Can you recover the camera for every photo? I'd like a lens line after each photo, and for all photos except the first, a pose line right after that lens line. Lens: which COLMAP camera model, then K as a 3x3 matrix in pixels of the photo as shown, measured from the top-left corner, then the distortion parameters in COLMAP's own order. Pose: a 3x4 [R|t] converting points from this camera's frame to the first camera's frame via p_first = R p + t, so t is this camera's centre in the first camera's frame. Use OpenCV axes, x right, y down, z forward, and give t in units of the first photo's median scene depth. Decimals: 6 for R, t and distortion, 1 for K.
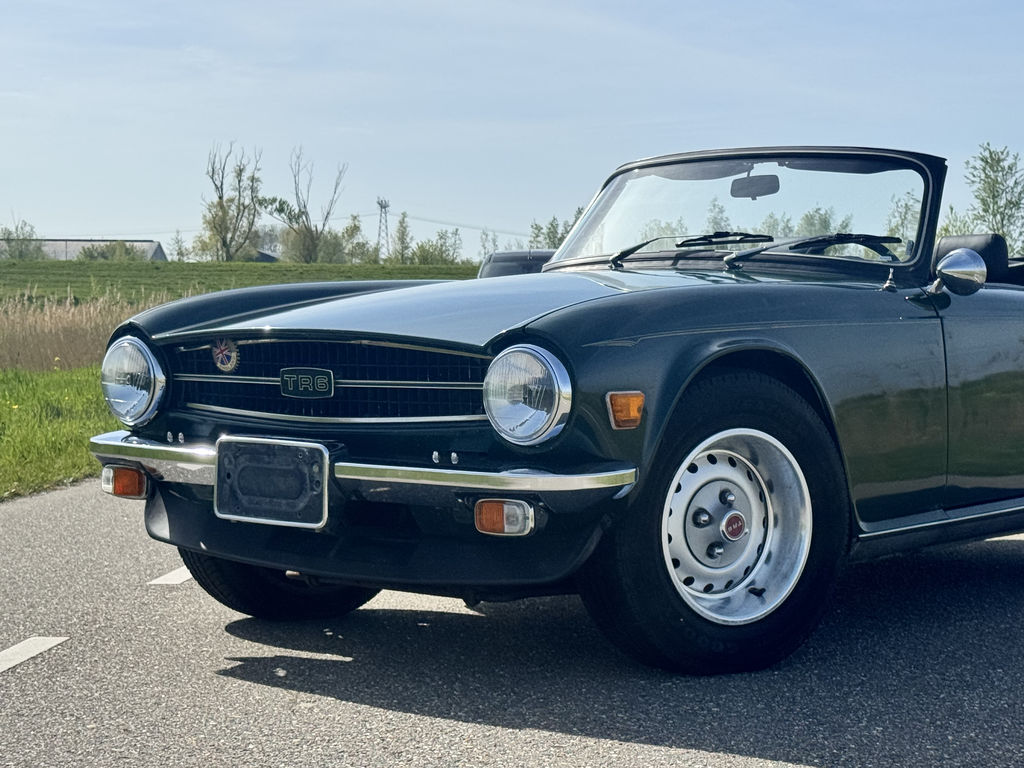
lens RADIAL K [[2113.3, 0, 511.4], [0, 2113.3, 378.1], [0, 0, 1]] dist [0.109670, 0.254771]
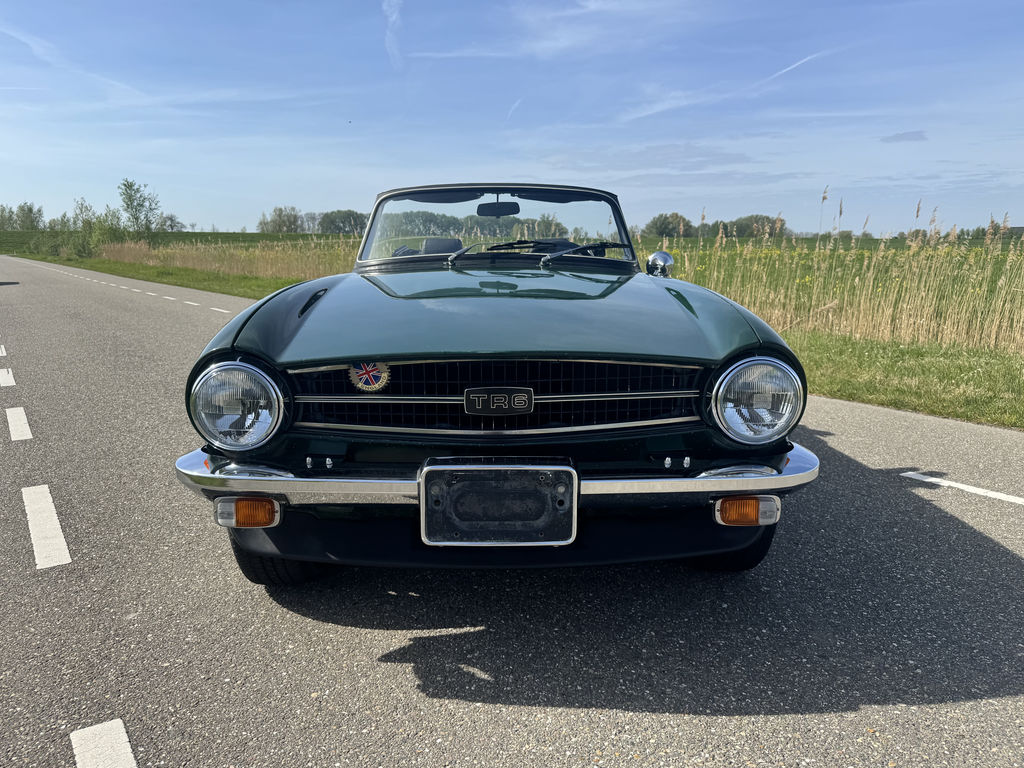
lens RADIAL K [[790.0, 0, 511.7], [0, 790.0, 359.7], [0, 0, 1]] dist [0.002643, 0.041740]
pose [[0.763652, -0.098844, 0.638017, -0.313073], [0.028480, 0.992407, 0.119659, -0.059560], [-0.645000, -0.073207, 0.760668, 0.649543]]
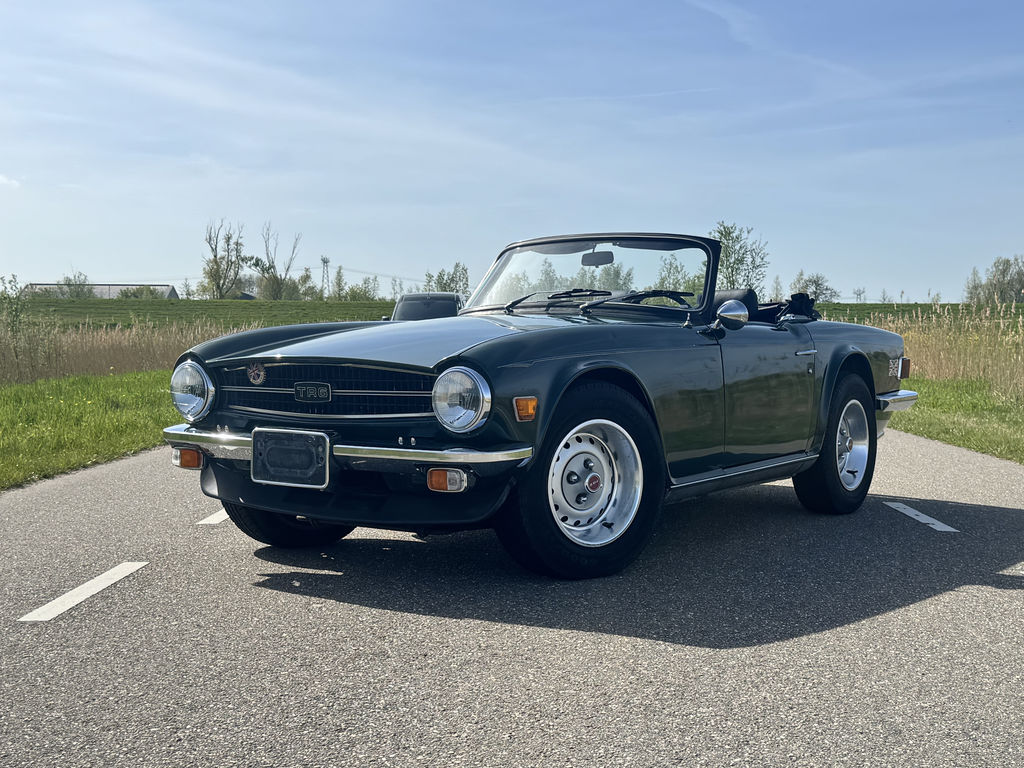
lens RADIAL K [[1396.6, 0, 512.0], [0, 1396.6, 384.0], [0, 0, 1]] dist [0.122118, 0.021025]
pose [[0.997366, -0.008123, 0.072071, -0.024634], [0.007658, 0.999948, 0.006727, -0.008465], [-0.072122, -0.006157, 0.997377, -0.007795]]
